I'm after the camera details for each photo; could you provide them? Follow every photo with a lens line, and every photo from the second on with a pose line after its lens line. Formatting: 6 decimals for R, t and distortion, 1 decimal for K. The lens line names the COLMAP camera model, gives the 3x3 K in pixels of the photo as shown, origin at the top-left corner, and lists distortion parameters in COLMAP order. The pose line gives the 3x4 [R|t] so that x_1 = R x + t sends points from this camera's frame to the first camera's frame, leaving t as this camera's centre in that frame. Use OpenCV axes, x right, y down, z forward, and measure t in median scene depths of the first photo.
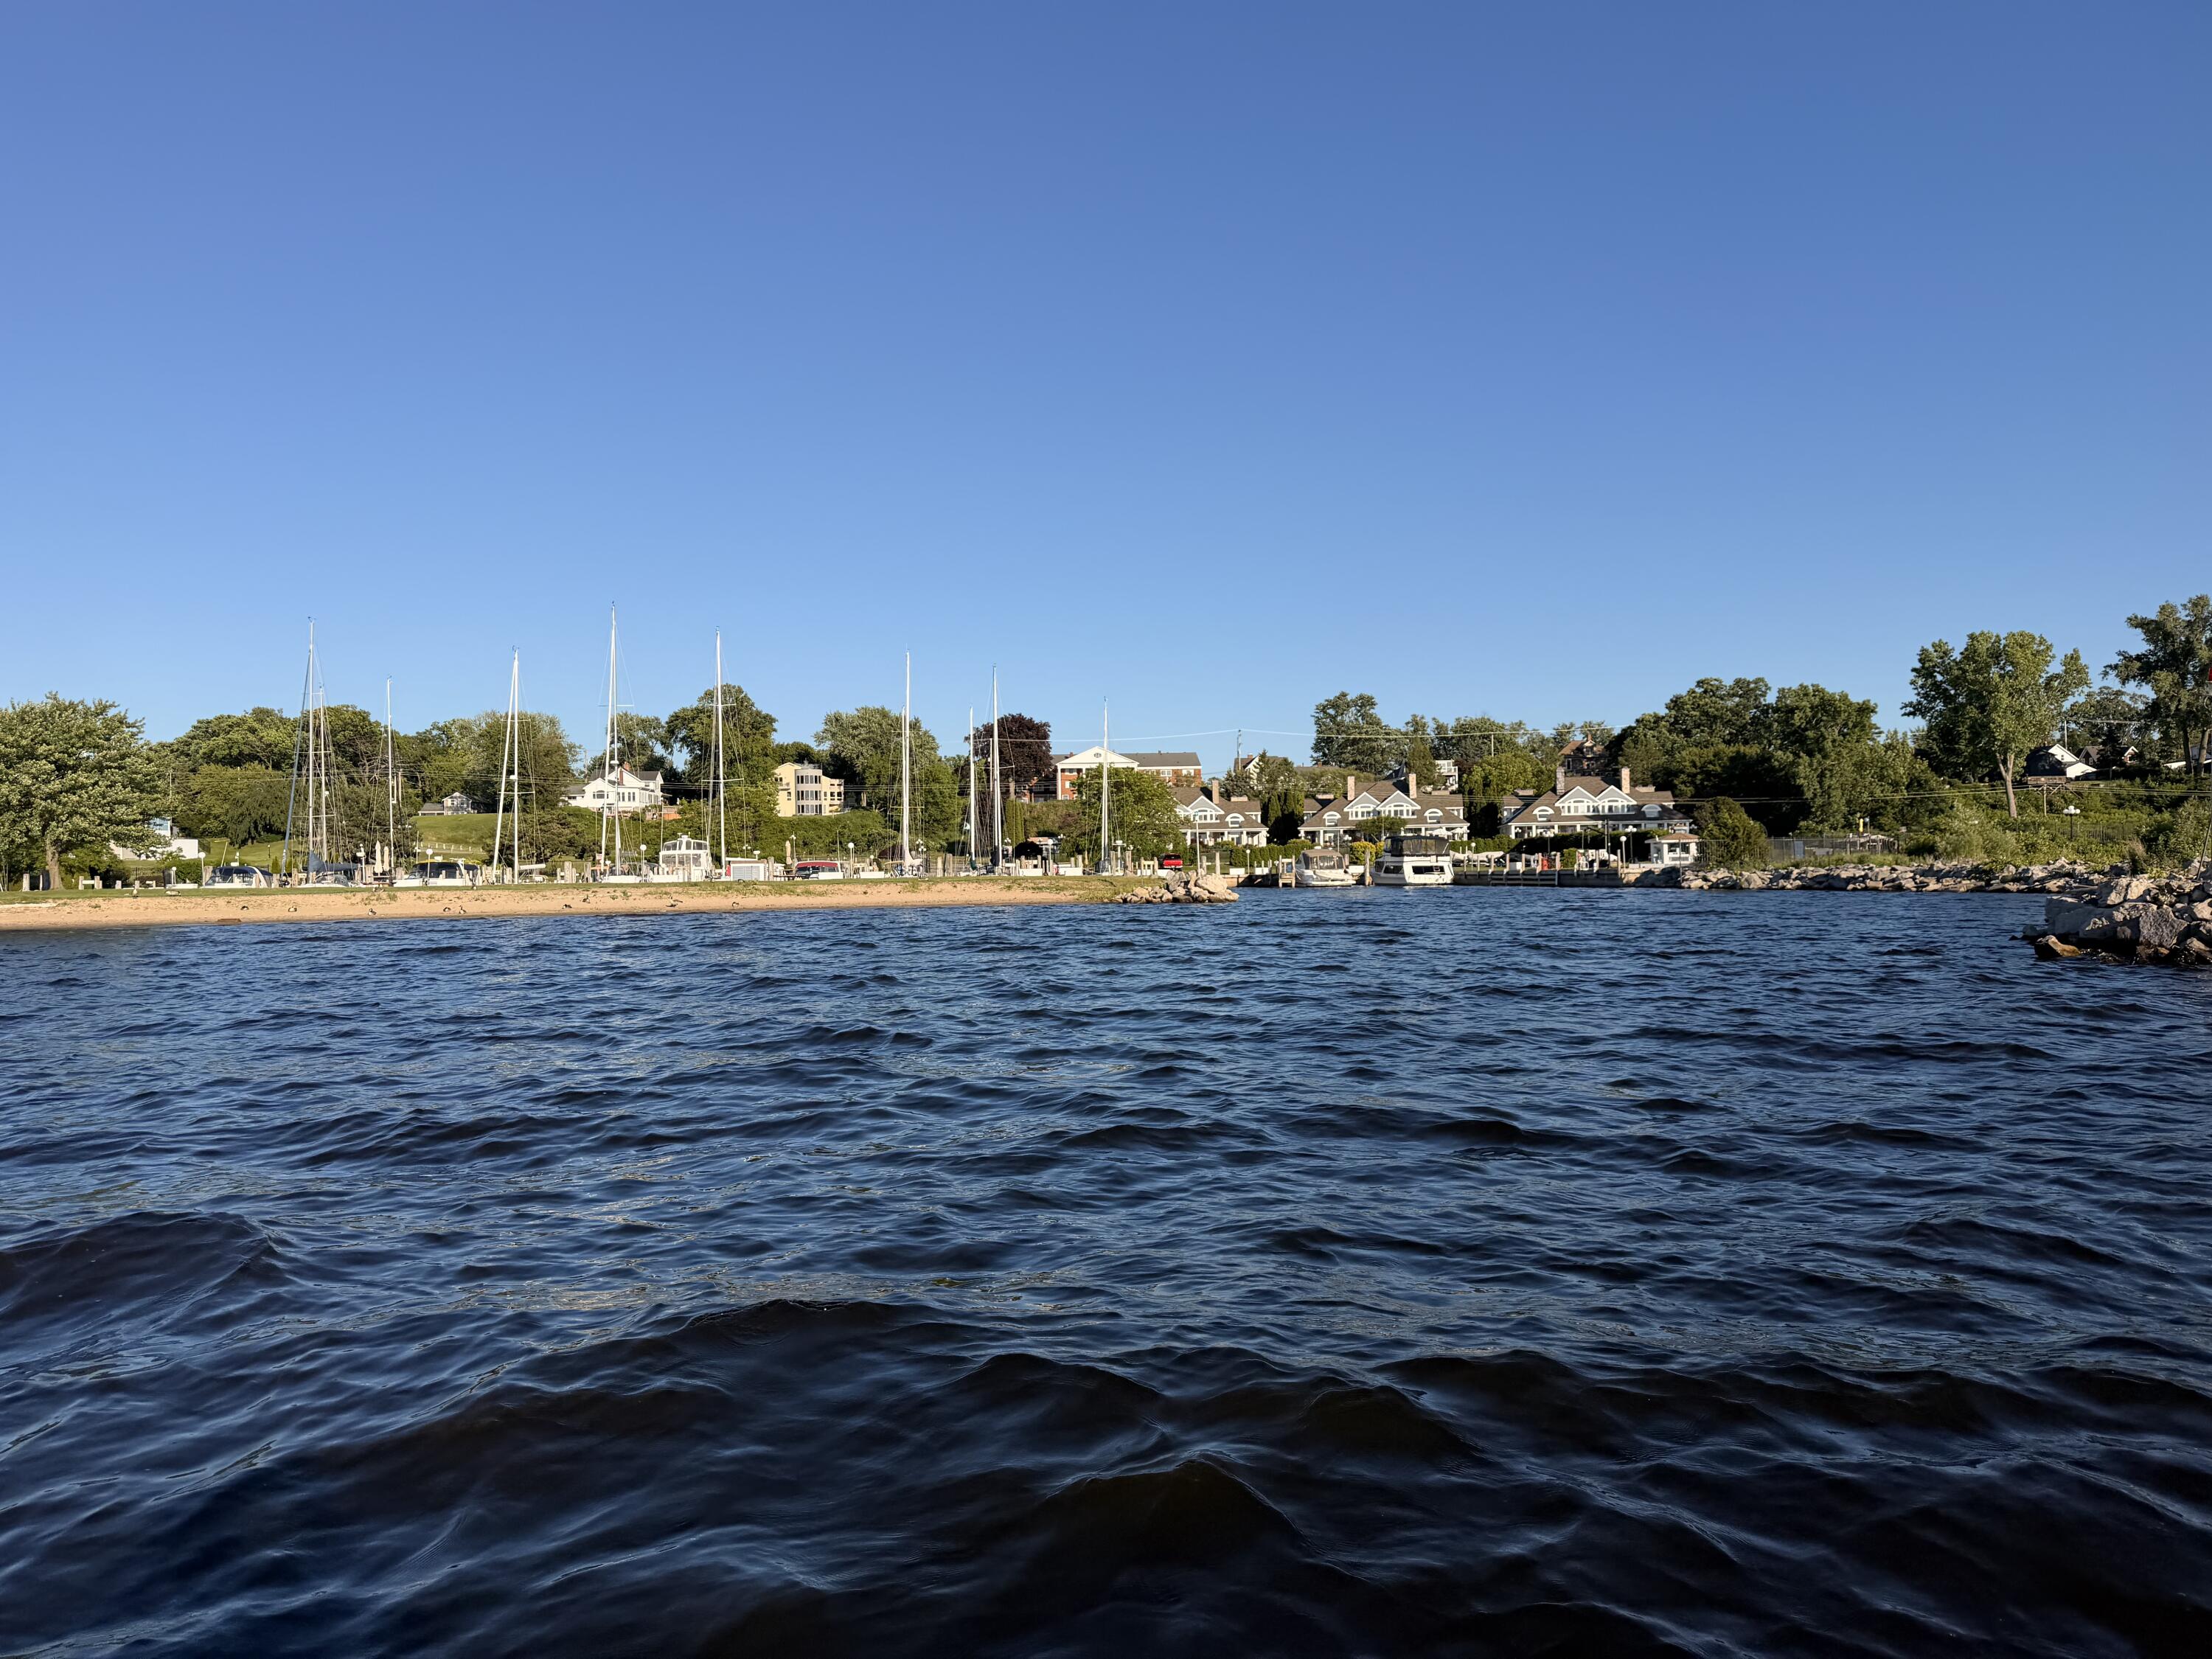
lens RADIAL K [[1549.0, 0, 1112.3], [0, 1549.0, 860.1], [0, 0, 1]] dist [0.112878, -0.002024]
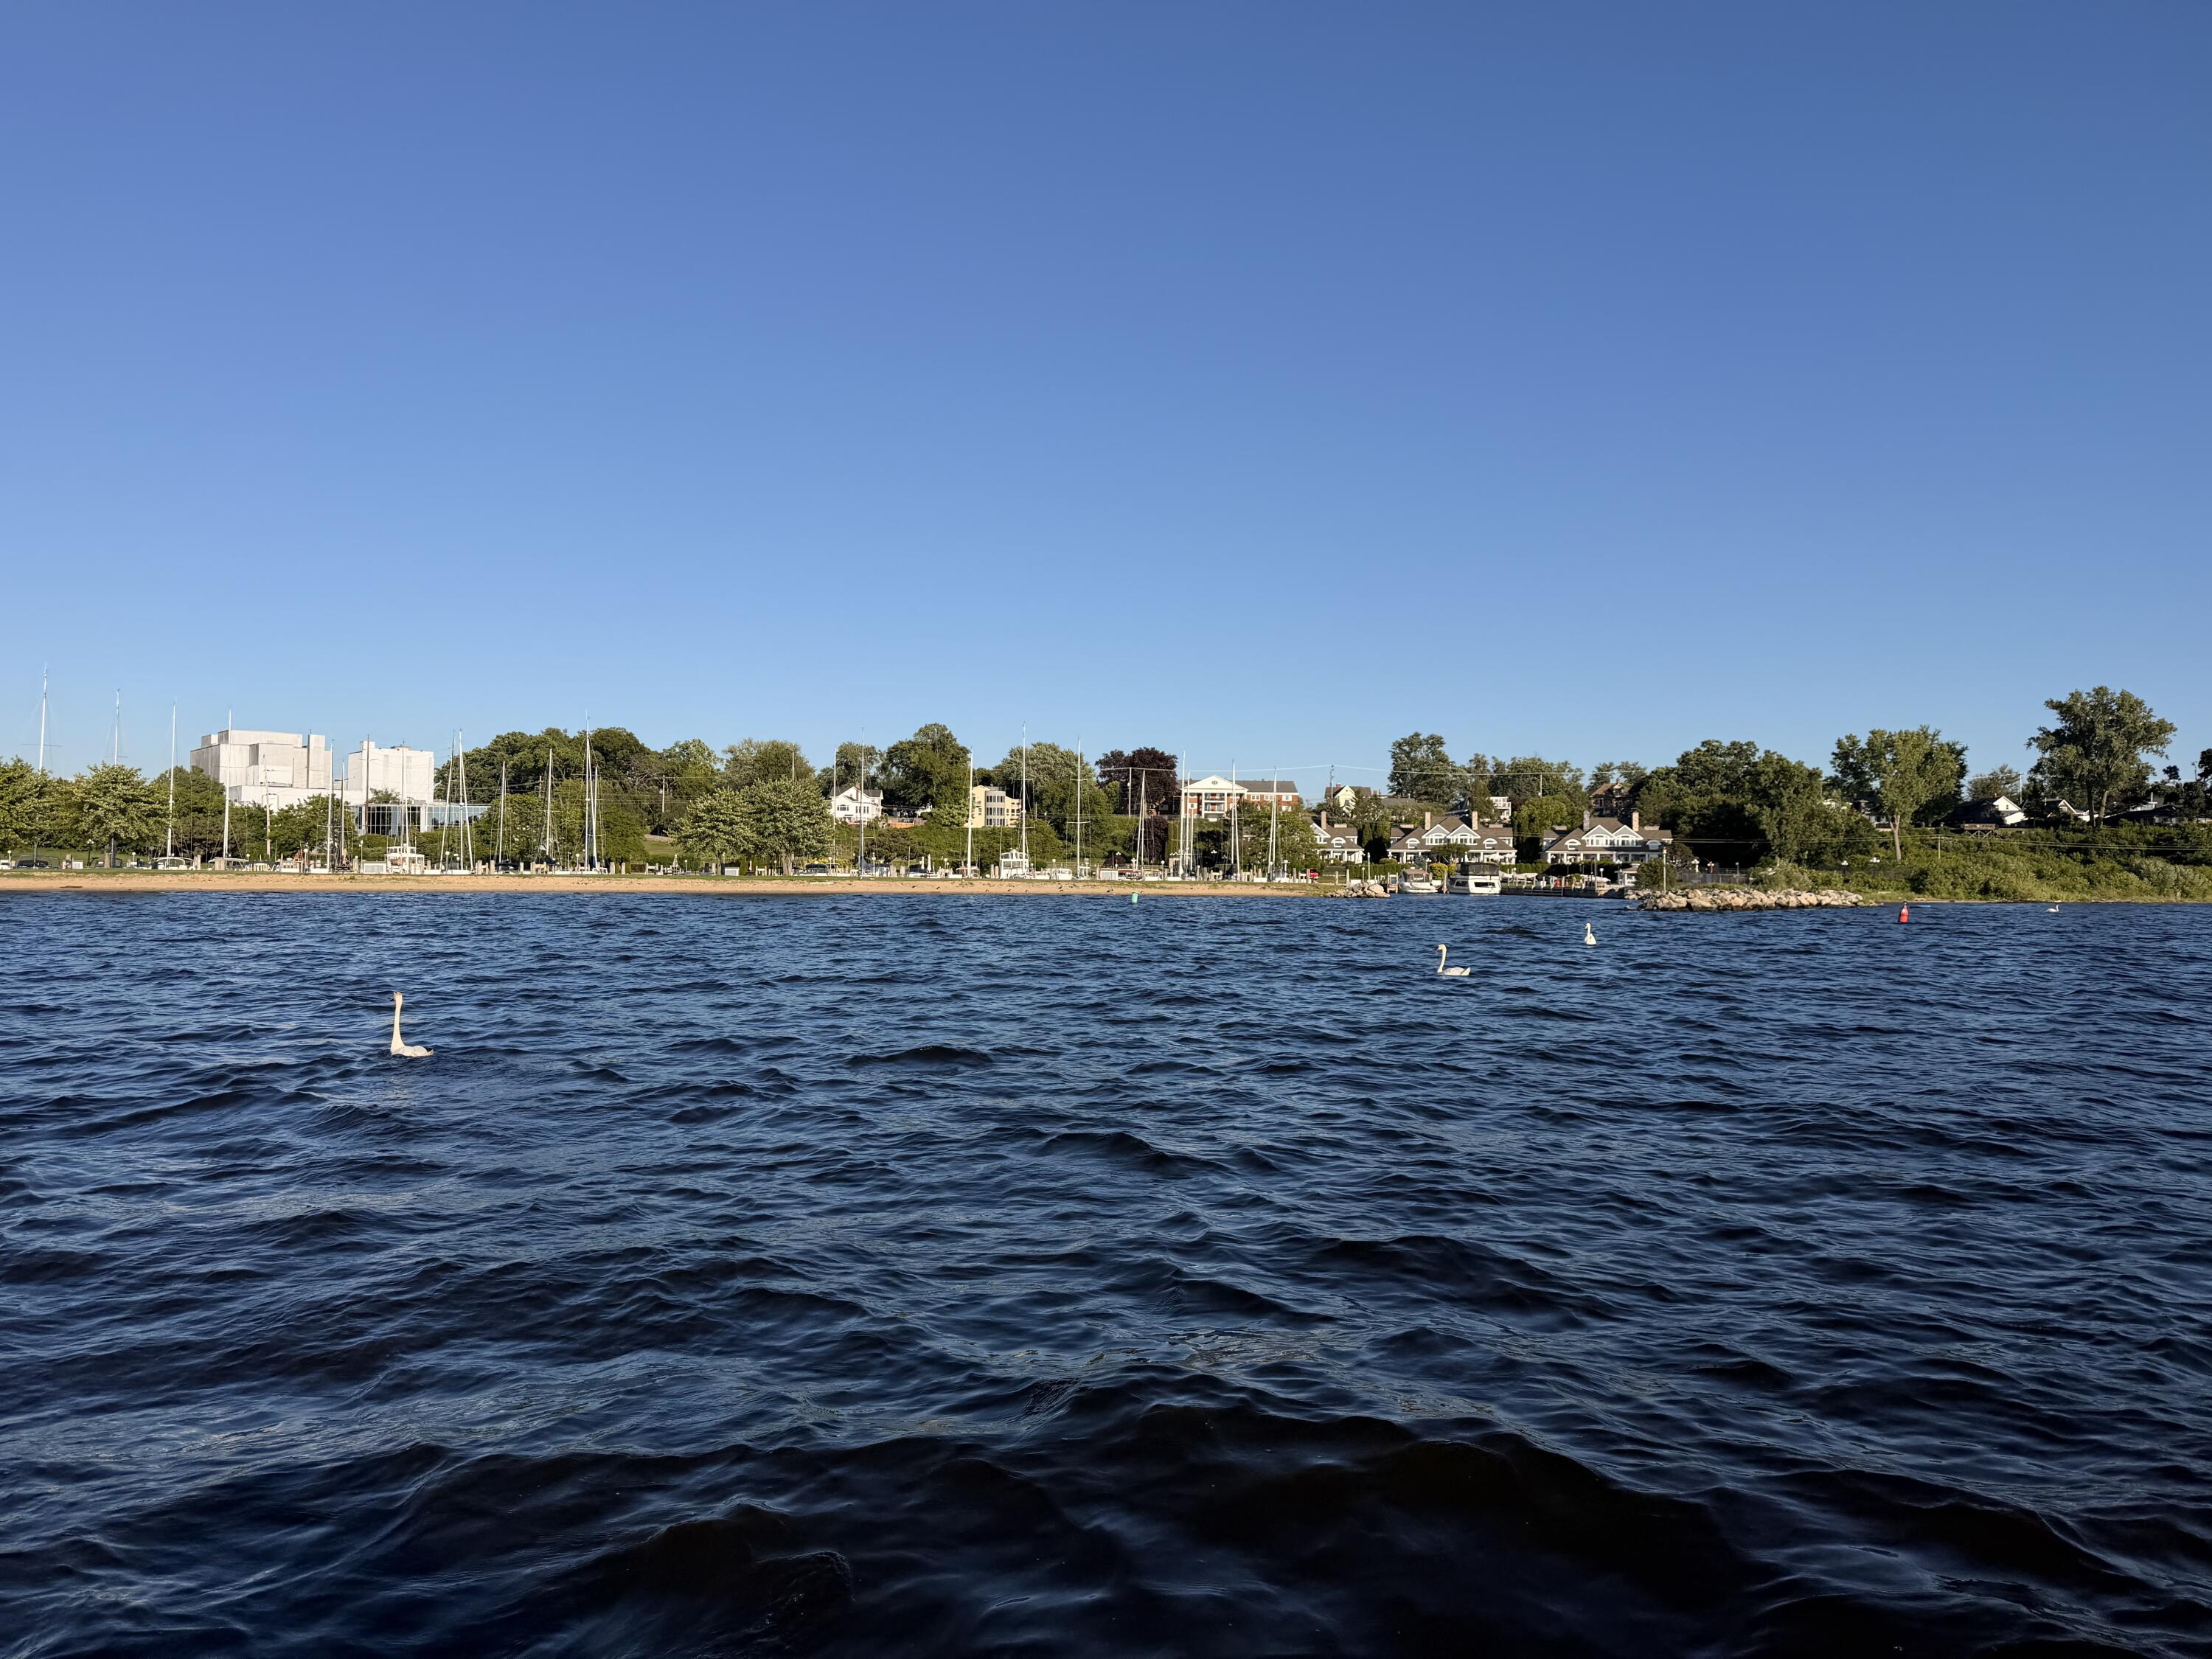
lens RADIAL K [[1549.0, 0, 1112.3], [0, 1549.0, 860.1], [0, 0, 1]] dist [0.112878, -0.002024]
pose [[0.999012, 0.027914, -0.034580, -0.063080], [-0.027986, 0.999607, -0.001608, -0.002842], [0.034521, 0.002575, 0.999401, -0.311028]]
